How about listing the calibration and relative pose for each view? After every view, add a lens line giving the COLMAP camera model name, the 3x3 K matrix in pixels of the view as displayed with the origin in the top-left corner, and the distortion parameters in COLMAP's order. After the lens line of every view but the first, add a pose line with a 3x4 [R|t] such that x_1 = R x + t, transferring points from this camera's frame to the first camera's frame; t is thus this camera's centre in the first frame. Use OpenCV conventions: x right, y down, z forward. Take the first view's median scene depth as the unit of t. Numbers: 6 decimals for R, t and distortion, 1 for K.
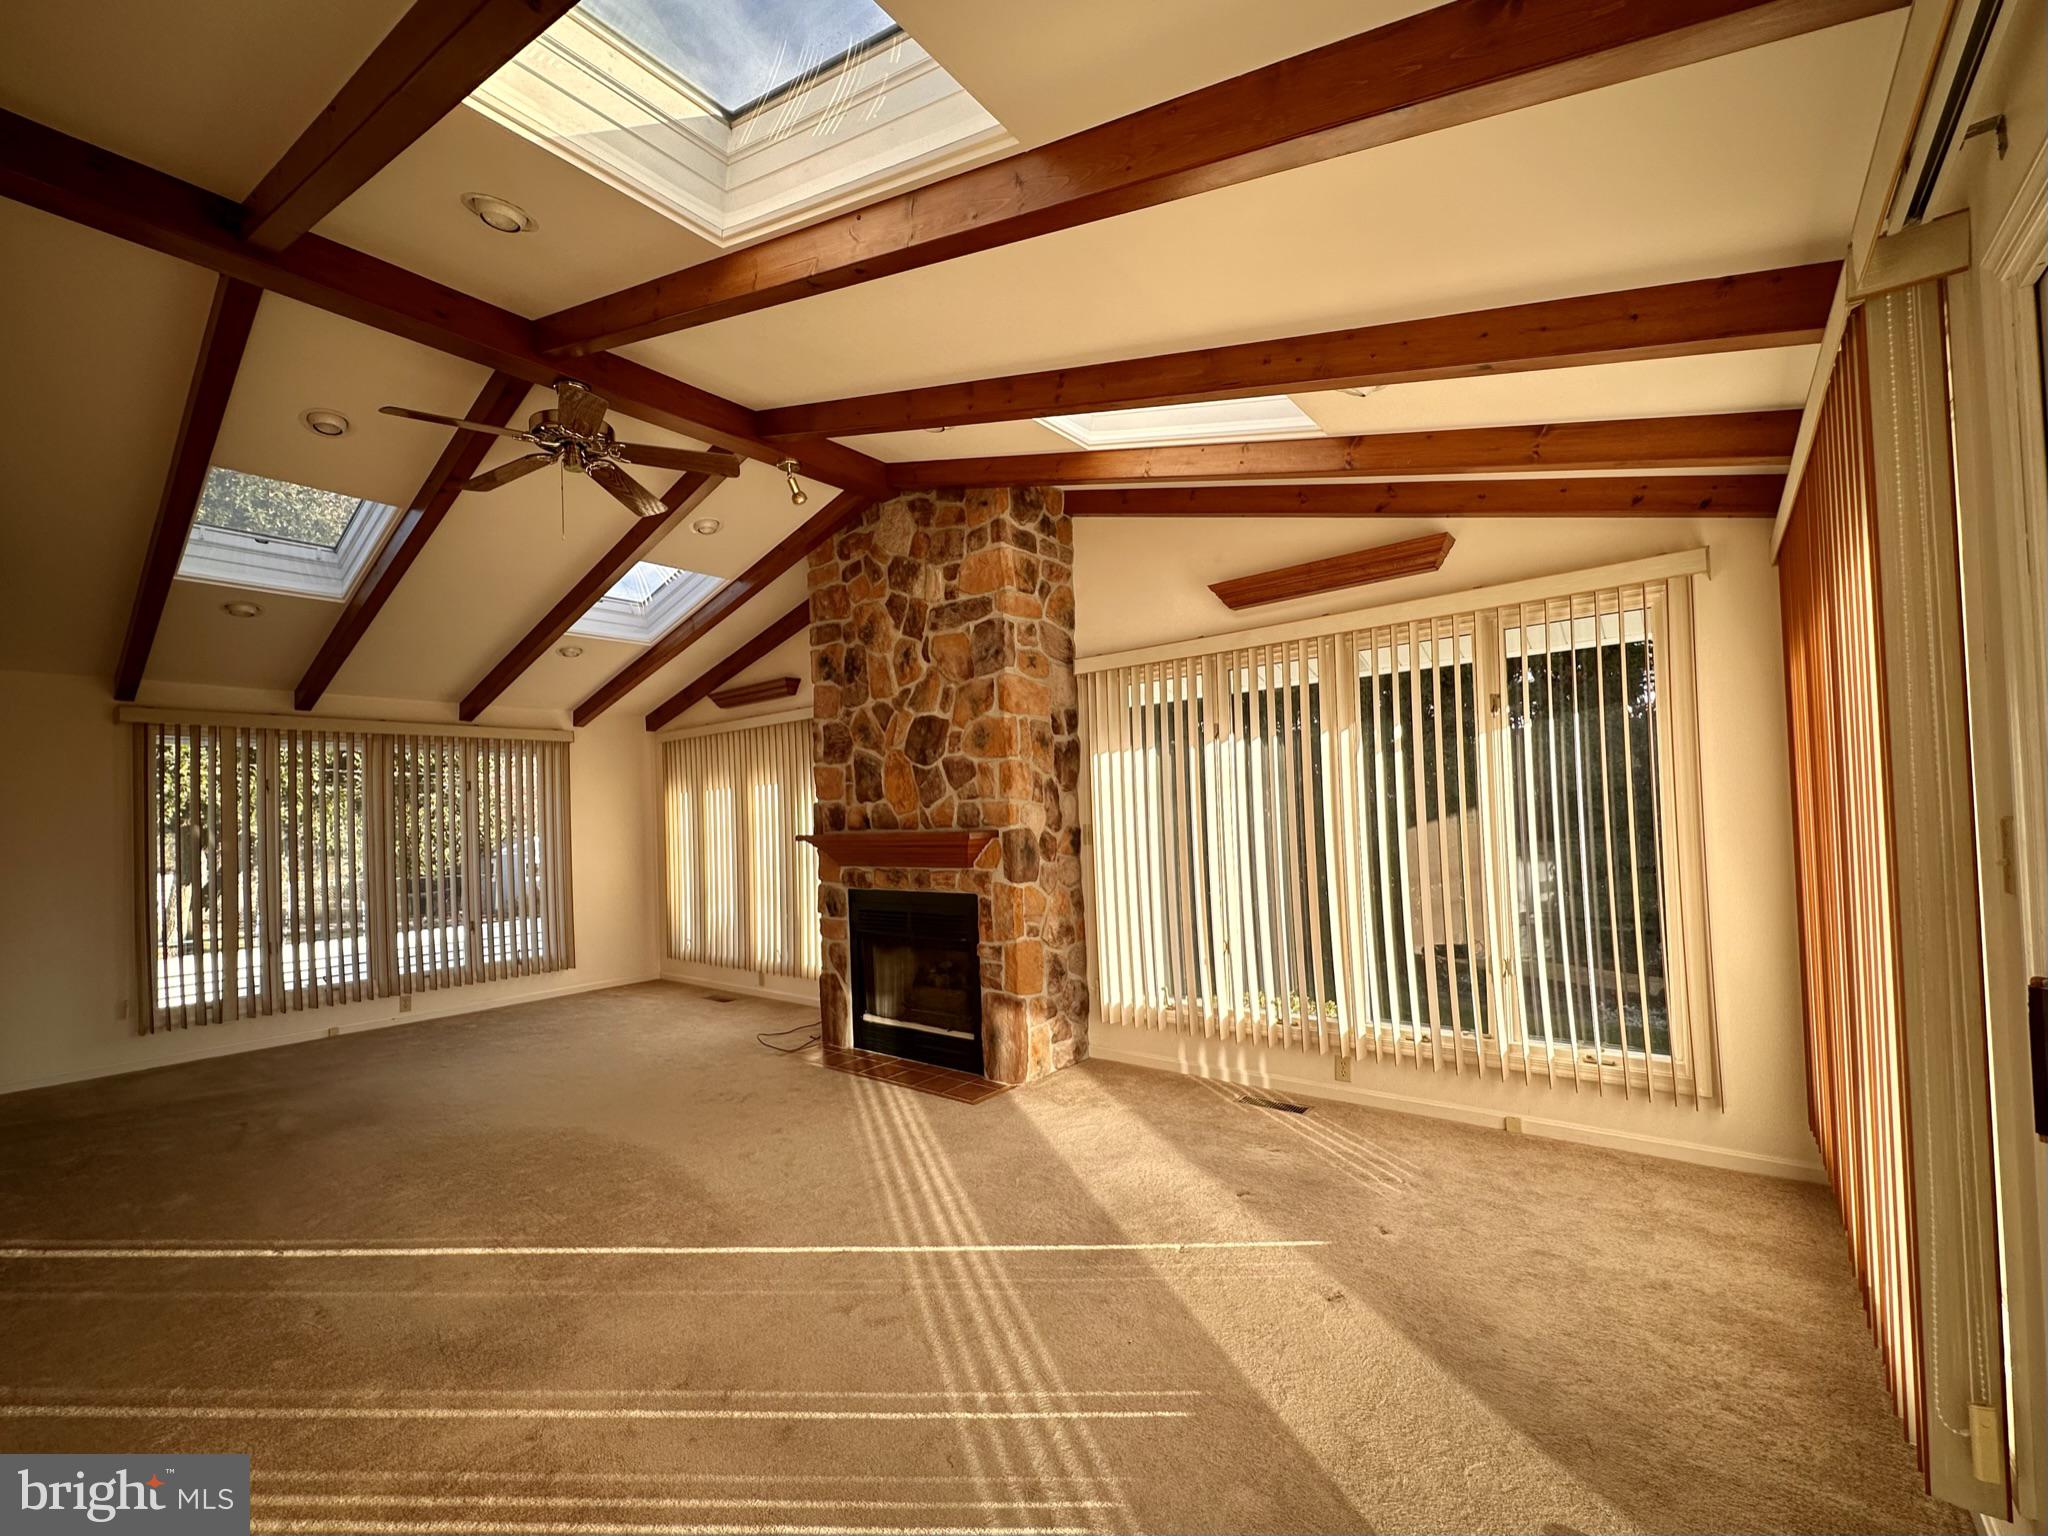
lens RADIAL K [[827.5, 0, 1027.9], [0, 827.5, 776.8], [0, 0, 1]] dist [0.002721, 0.000295]
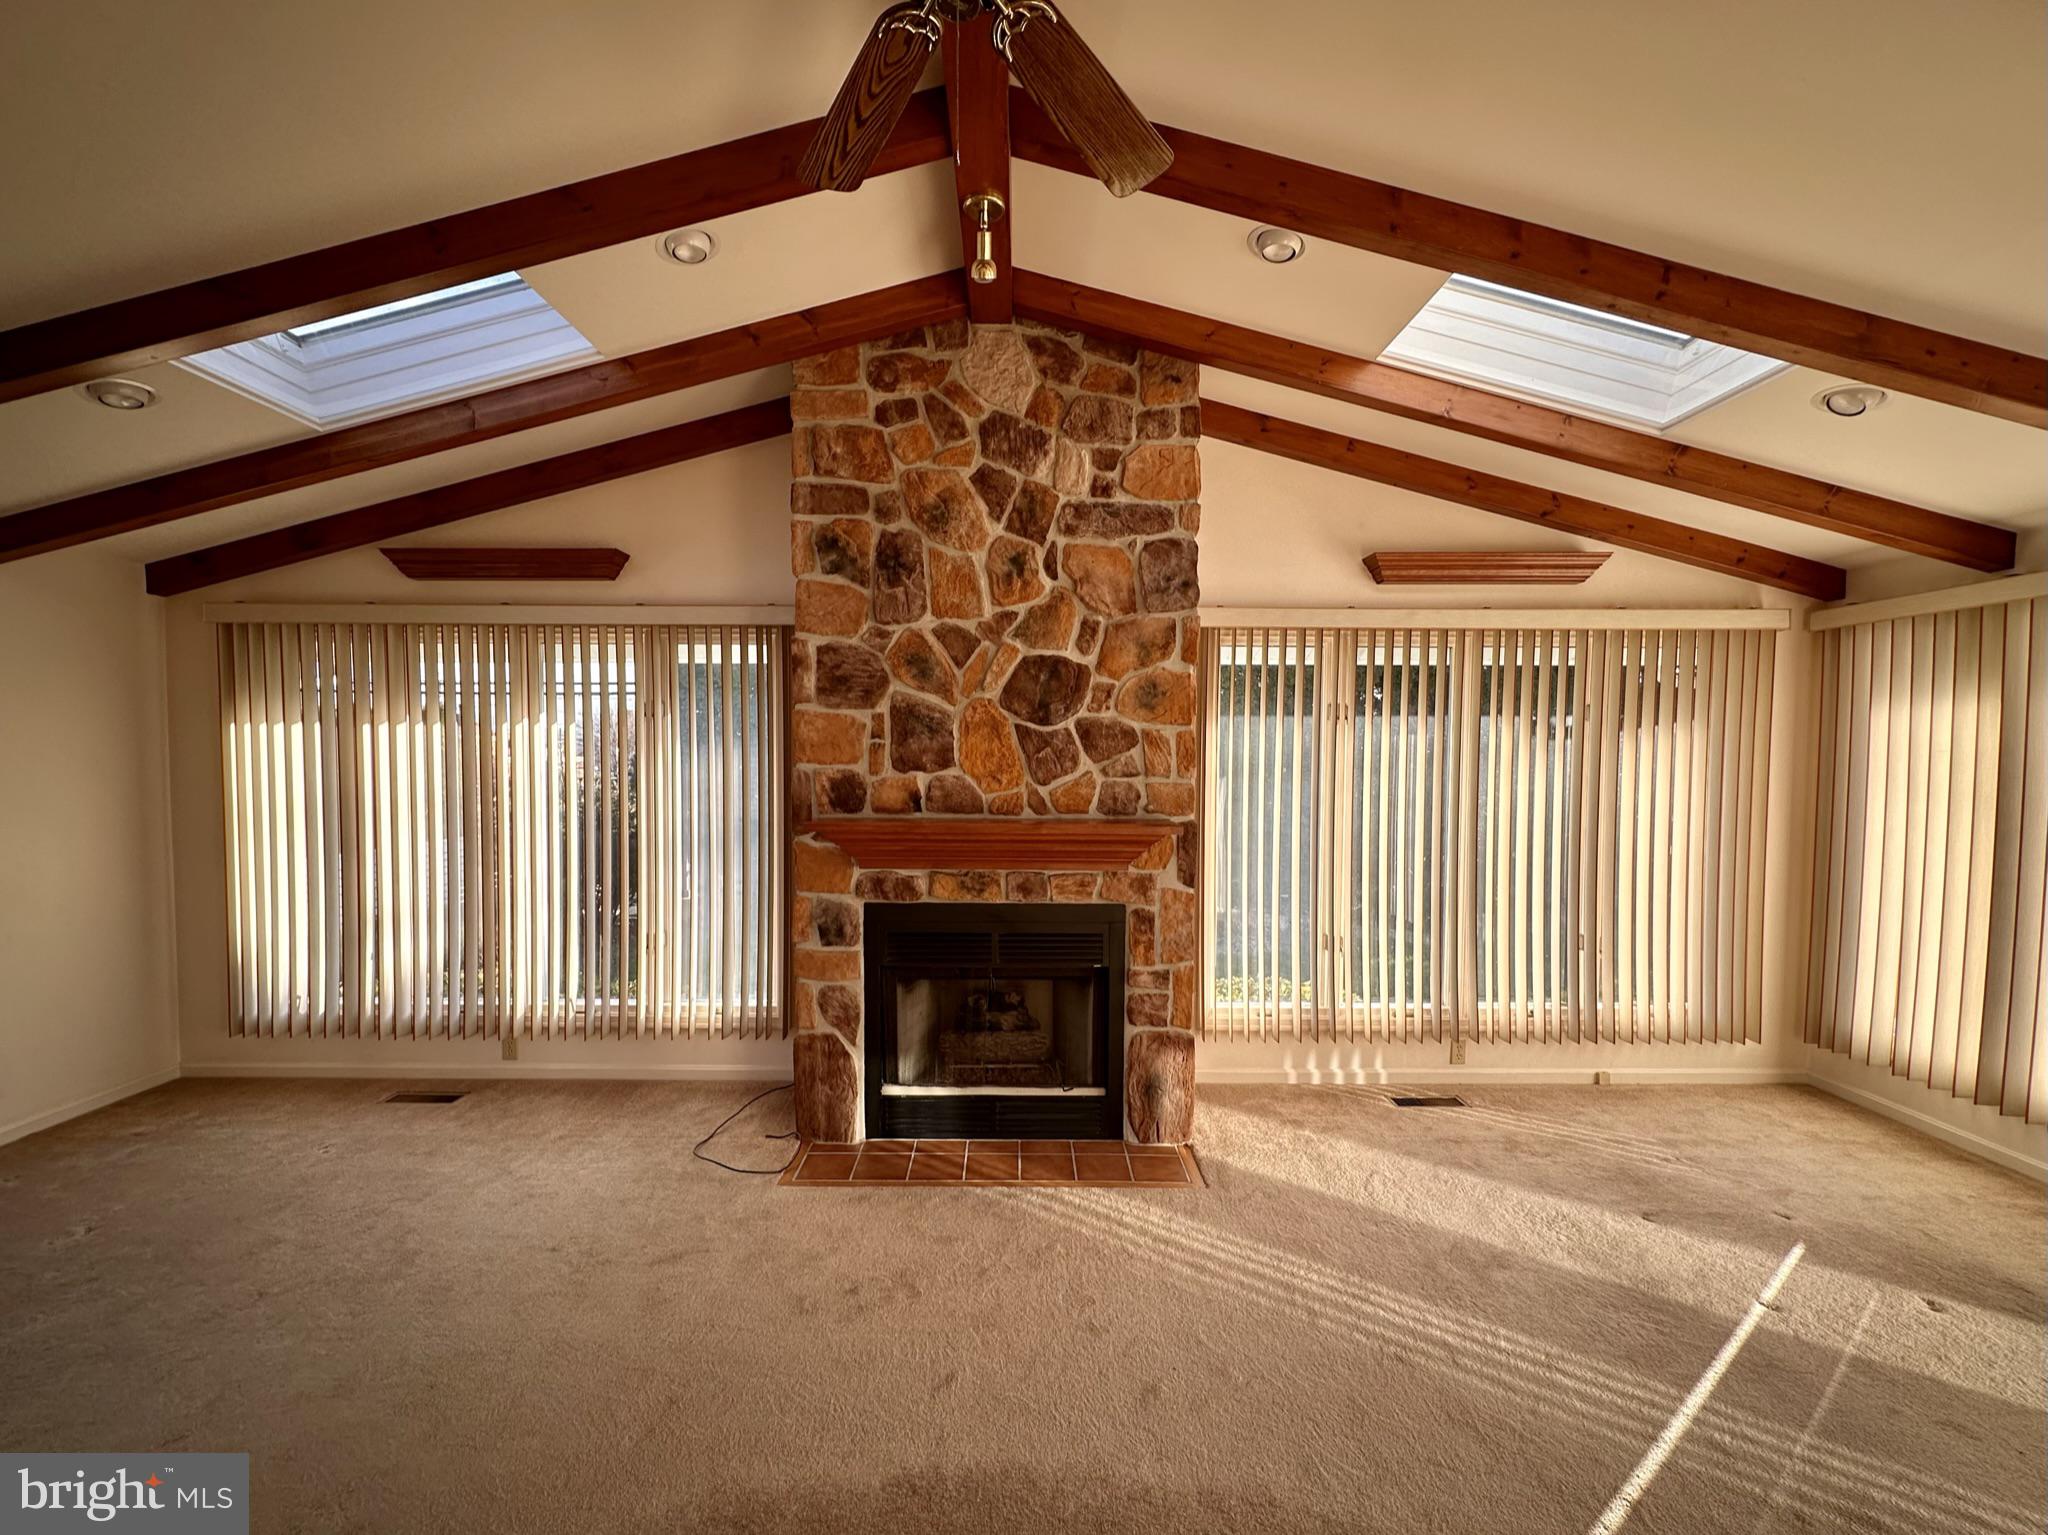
lens RADIAL K [[816.8, 0, 1024.0], [0, 816.8, 767.5], [0, 0, 1]] dist [0.000309, -0.000023]
pose [[0.786847, 0.030314, 0.616403, -0.555791], [-0.063498, 0.997469, 0.032002, 0.000764], [-0.613872, -0.064321, 0.786781, 0.452425]]
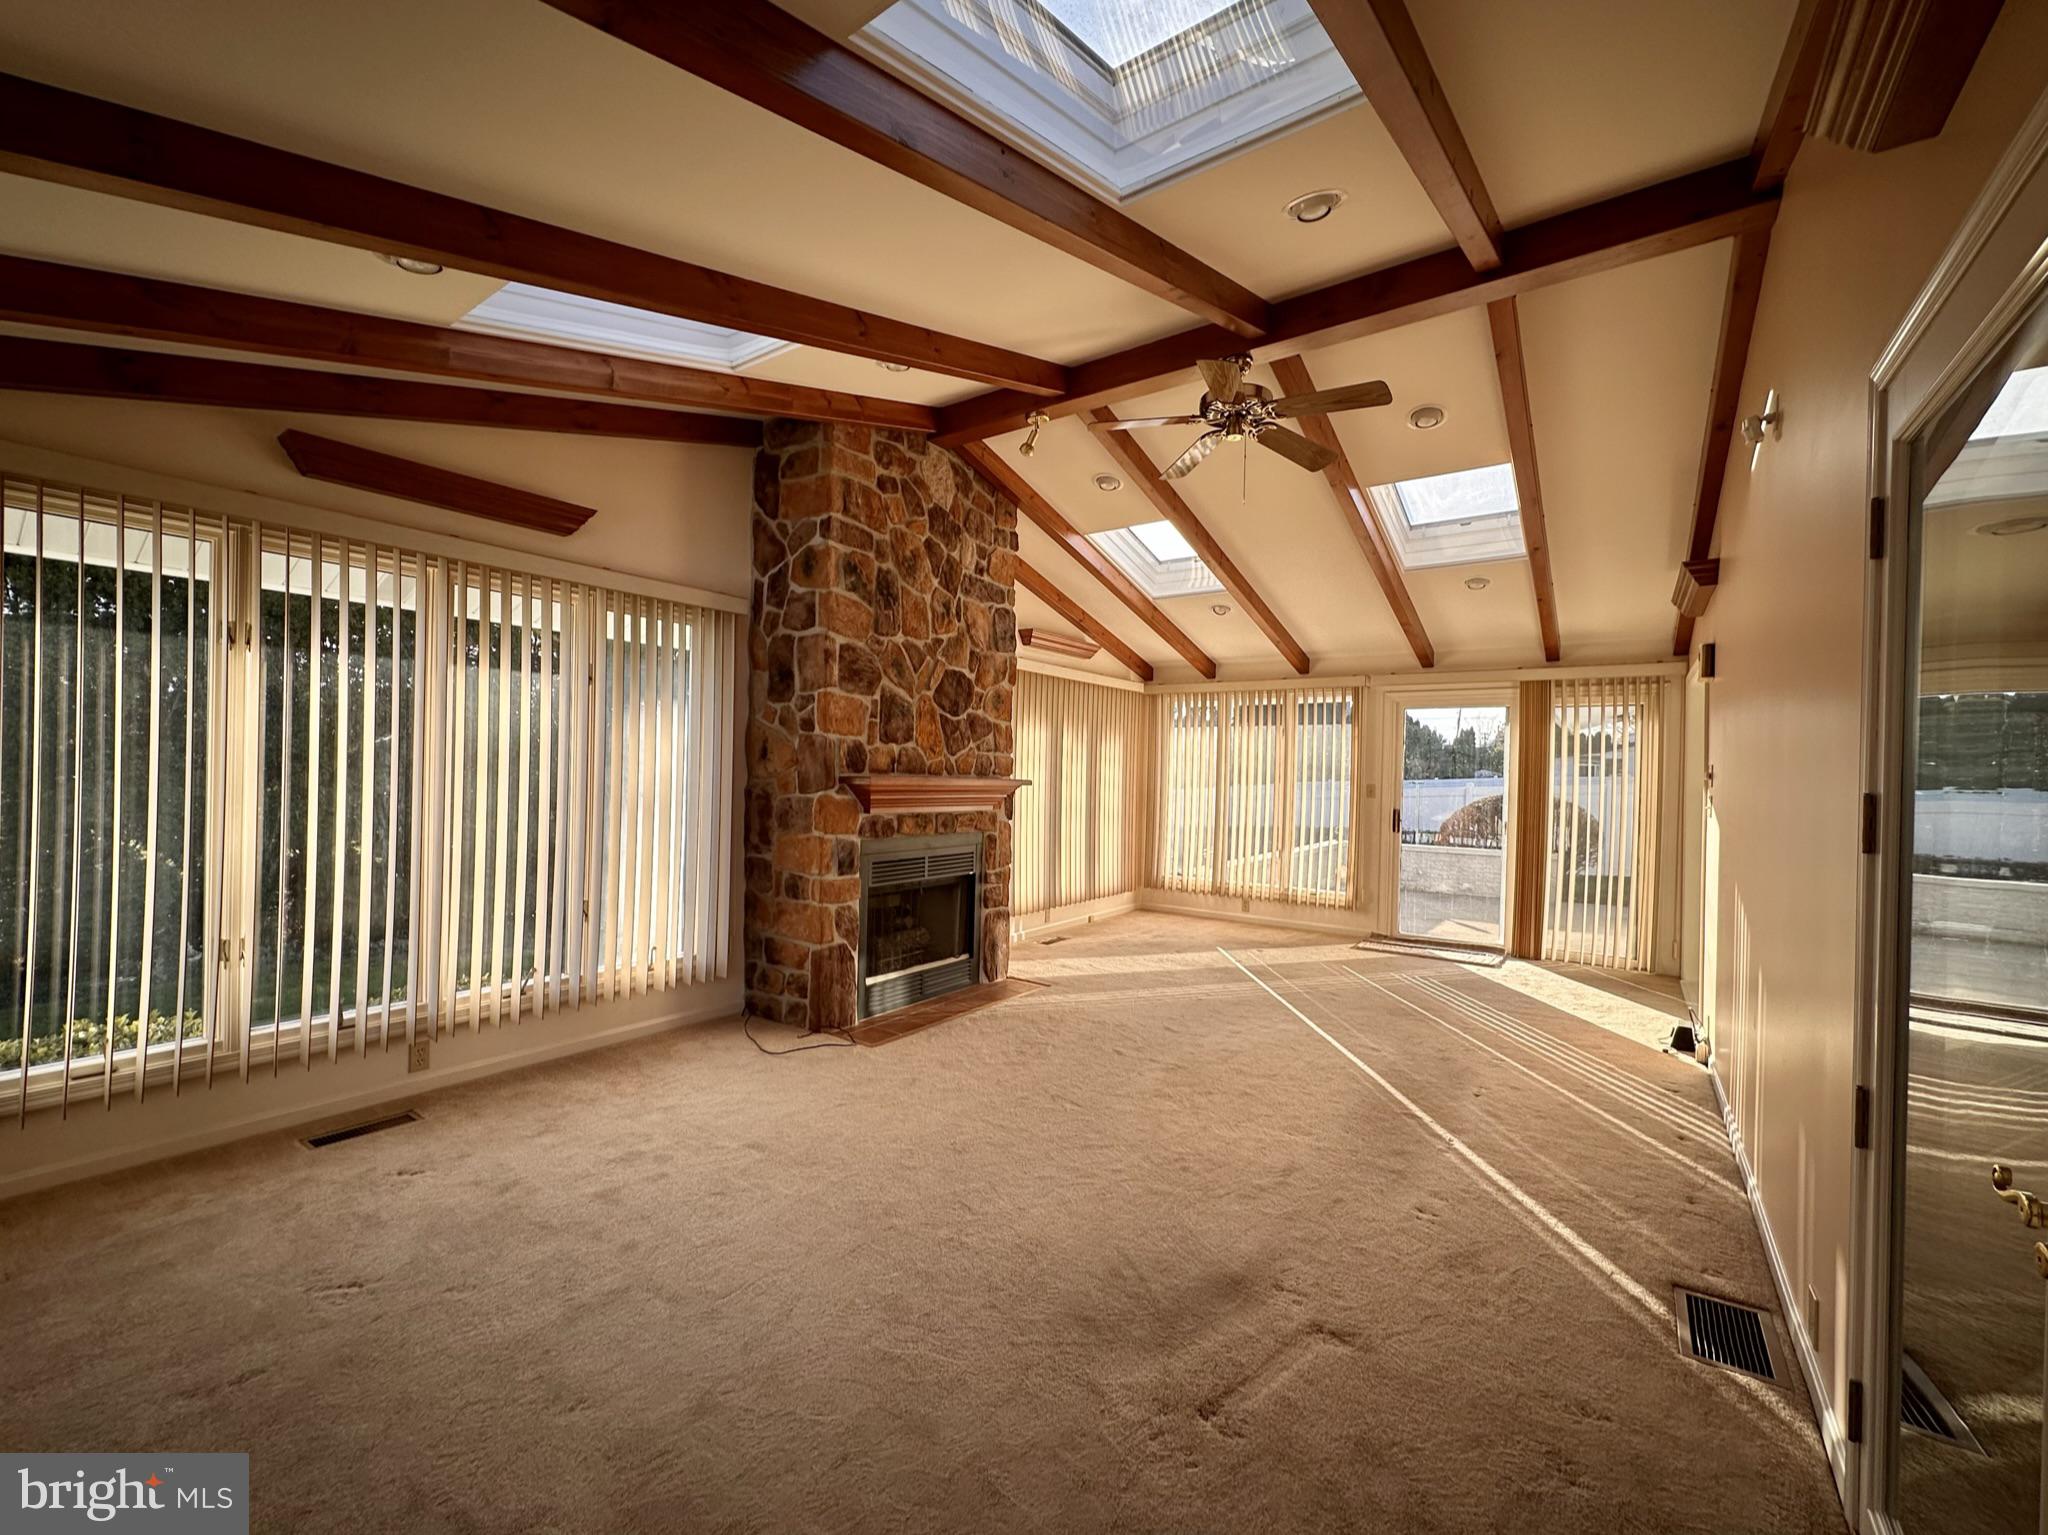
lens RADIAL K [[817.7, 0, 1024.0], [0, 817.7, 767.5], [0, 0, 1]] dist [-0.022044, 0.000094]
pose [[-0.037990, 0.047104, 0.998167, -1.161873], [-0.064419, 0.996695, -0.049486, 0.097147], [-0.997200, -0.066181, -0.034830, 0.926485]]
